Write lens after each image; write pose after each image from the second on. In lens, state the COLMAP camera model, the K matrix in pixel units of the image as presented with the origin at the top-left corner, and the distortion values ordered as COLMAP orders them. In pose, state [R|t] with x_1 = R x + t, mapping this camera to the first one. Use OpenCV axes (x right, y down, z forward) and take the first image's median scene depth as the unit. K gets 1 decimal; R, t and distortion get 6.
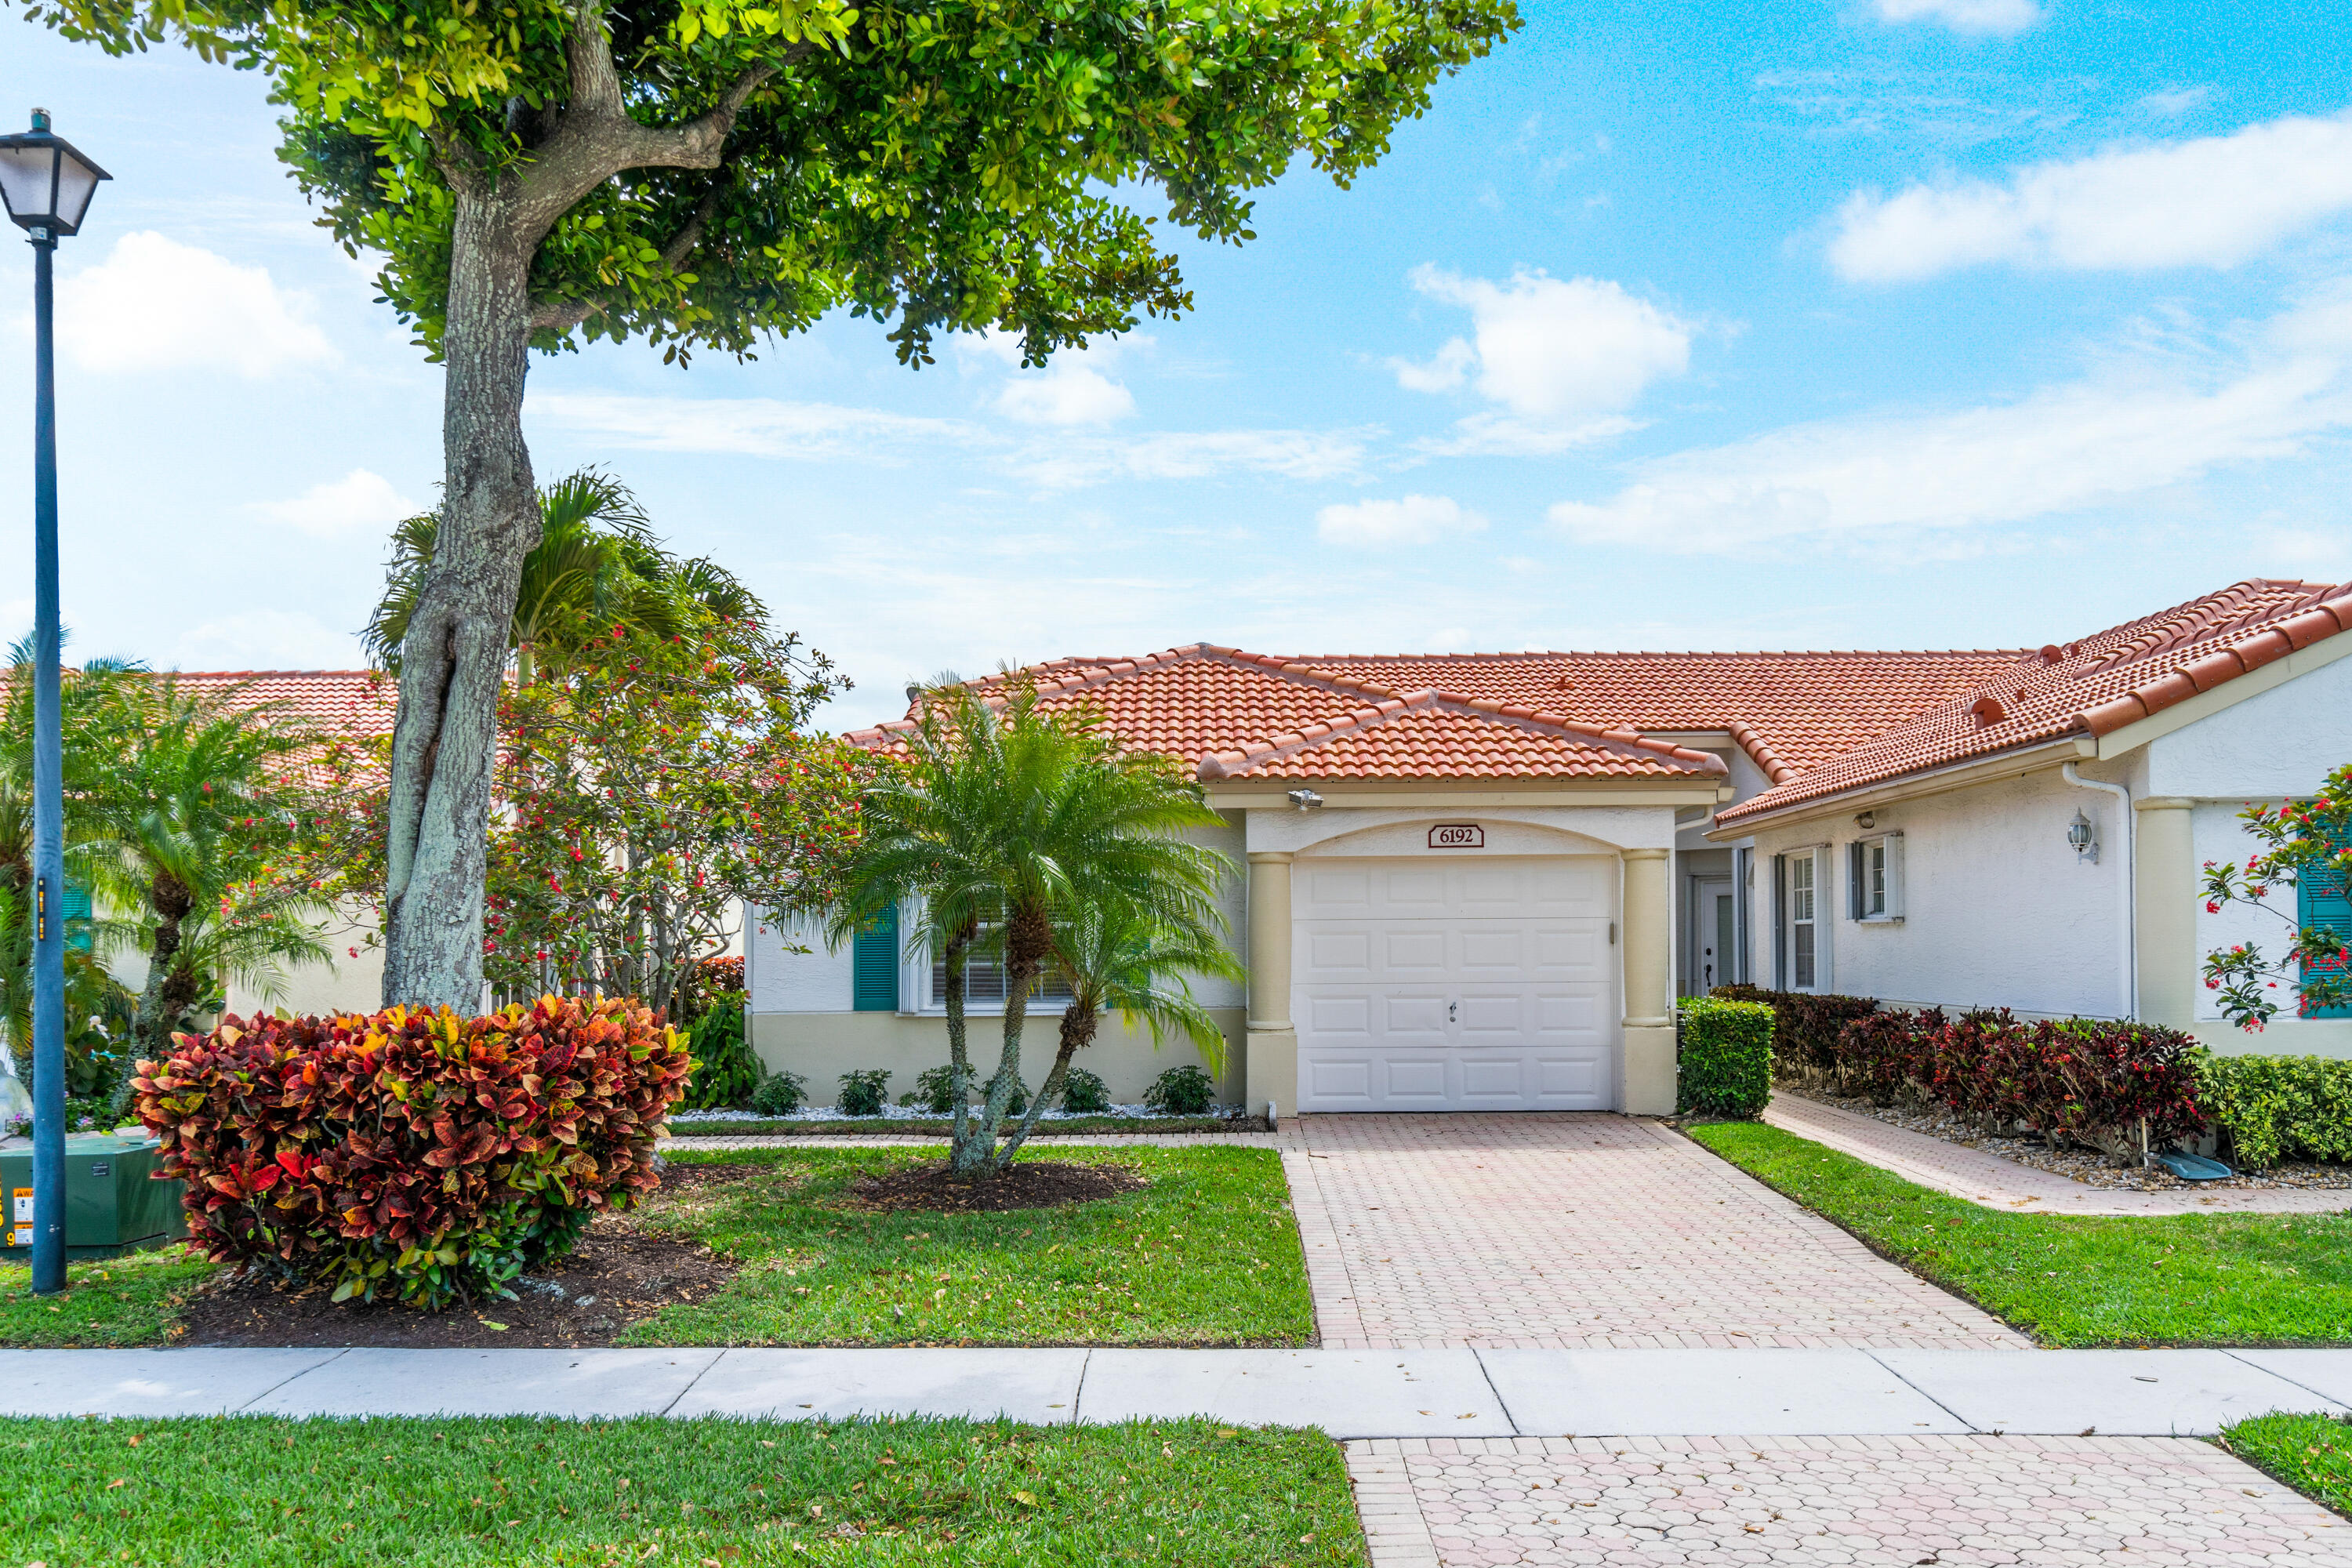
lens RADIAL K [[1840.8, 0, 1176.4], [0, 1840.8, 795.7], [0, 0, 1]] dist [0.002477, 0.004042]
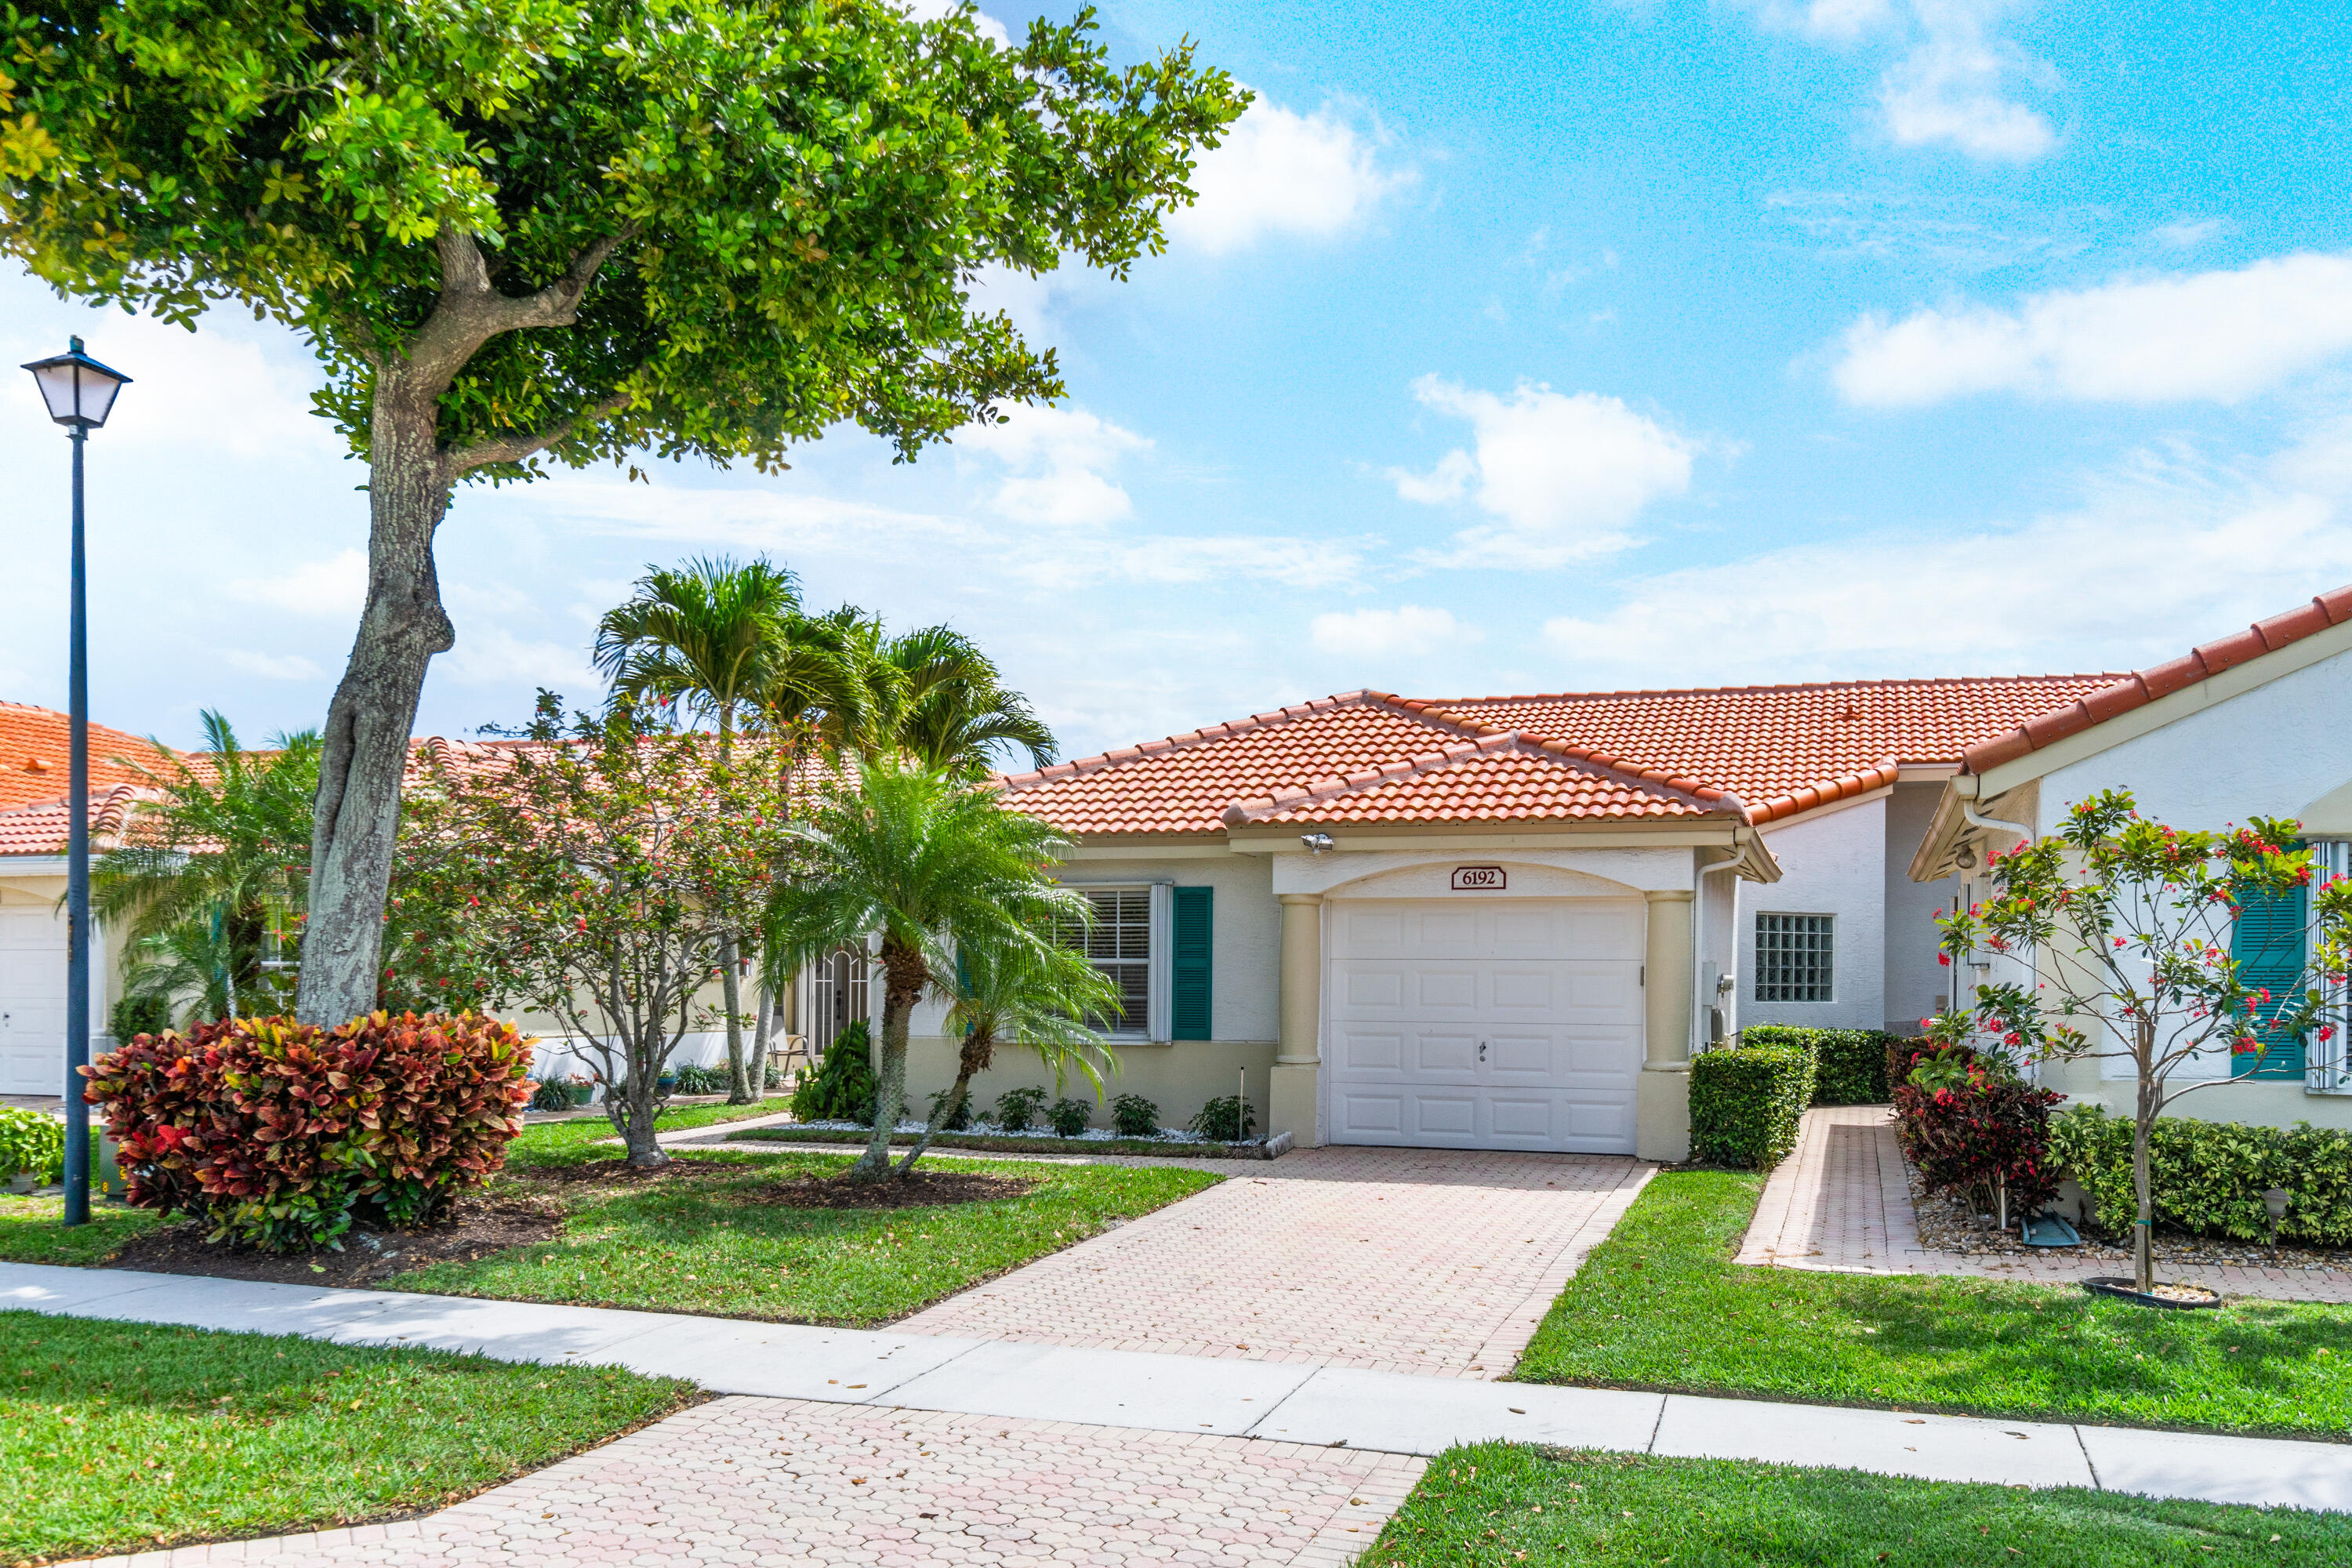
lens RADIAL K [[1840.8, 0, 1170.3], [0, 1840.8, 845.8], [0, 0, 1]] dist [0.002477, 0.004042]
pose [[0.953919, -0.006677, -0.299990, 0.529476], [0.008836, 0.999944, 0.005843, -0.005910], [0.299934, -0.008225, 0.953924, -0.031448]]
